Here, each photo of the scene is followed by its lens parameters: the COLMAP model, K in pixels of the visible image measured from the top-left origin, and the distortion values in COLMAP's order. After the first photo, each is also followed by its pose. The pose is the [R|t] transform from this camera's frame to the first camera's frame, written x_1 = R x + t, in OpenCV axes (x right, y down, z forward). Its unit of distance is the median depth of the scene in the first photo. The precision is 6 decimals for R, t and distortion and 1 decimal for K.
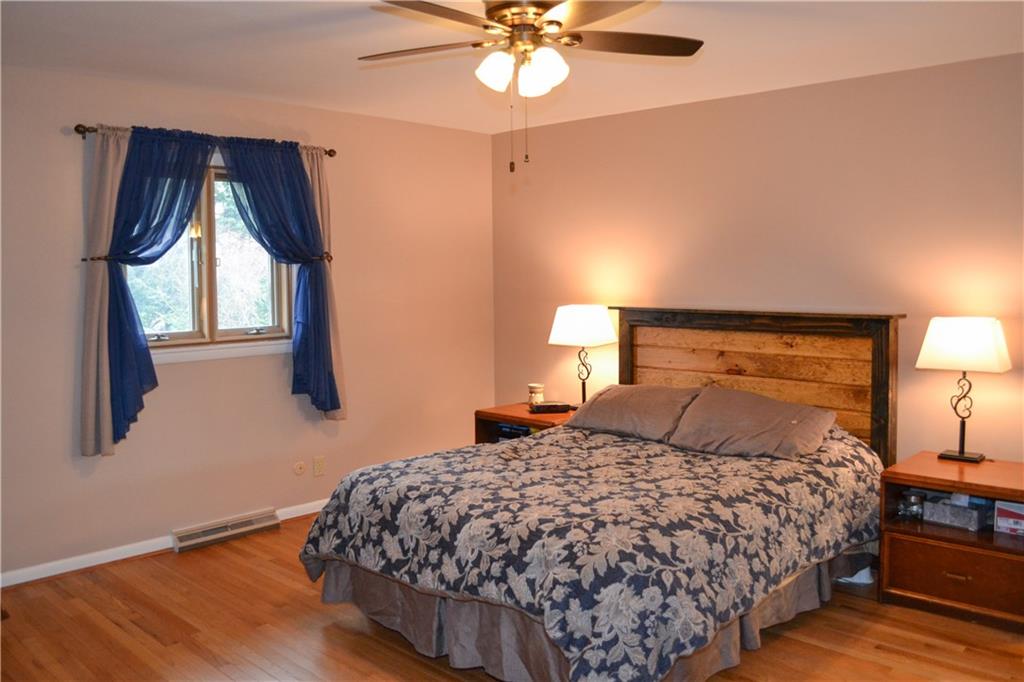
lens RADIAL K [[844.0, 0, 512.0], [0, 844.0, 341.0], [0, 0, 1]] dist [-0.076730, 0.000962]
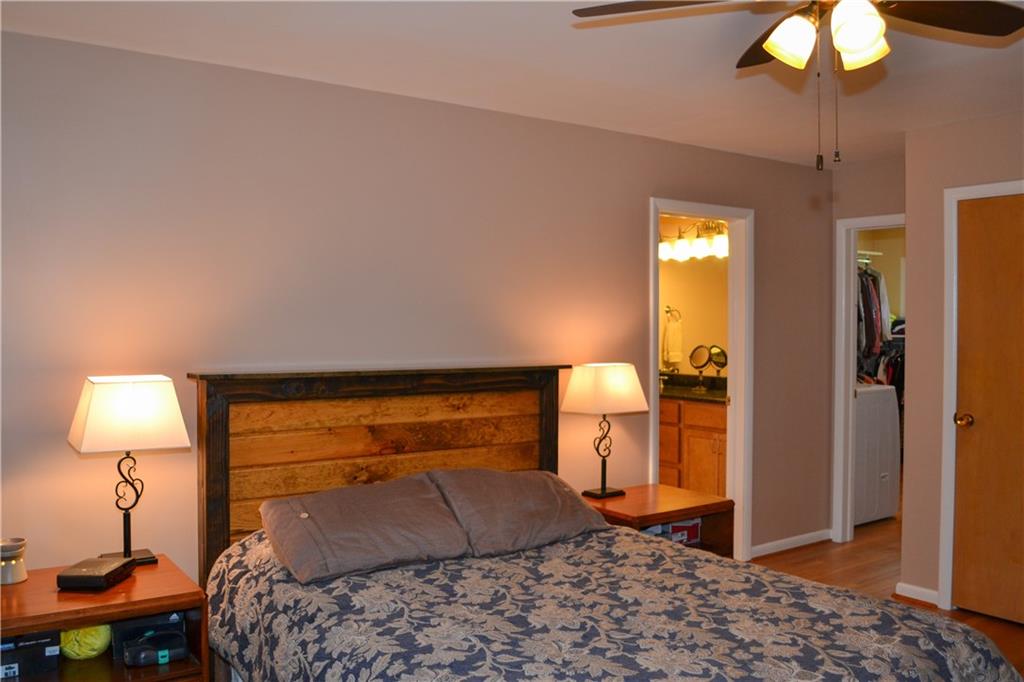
lens RADIAL K [[844.0, 0, 512.0], [0, 844.0, 341.0], [0, 0, 1]] dist [-0.076730, 0.000962]
pose [[0.192989, -0.012847, 0.981117, -0.485601], [0.067545, 0.997716, -0.000222, -0.057718], [-0.978873, 0.066312, 0.193416, 0.781228]]
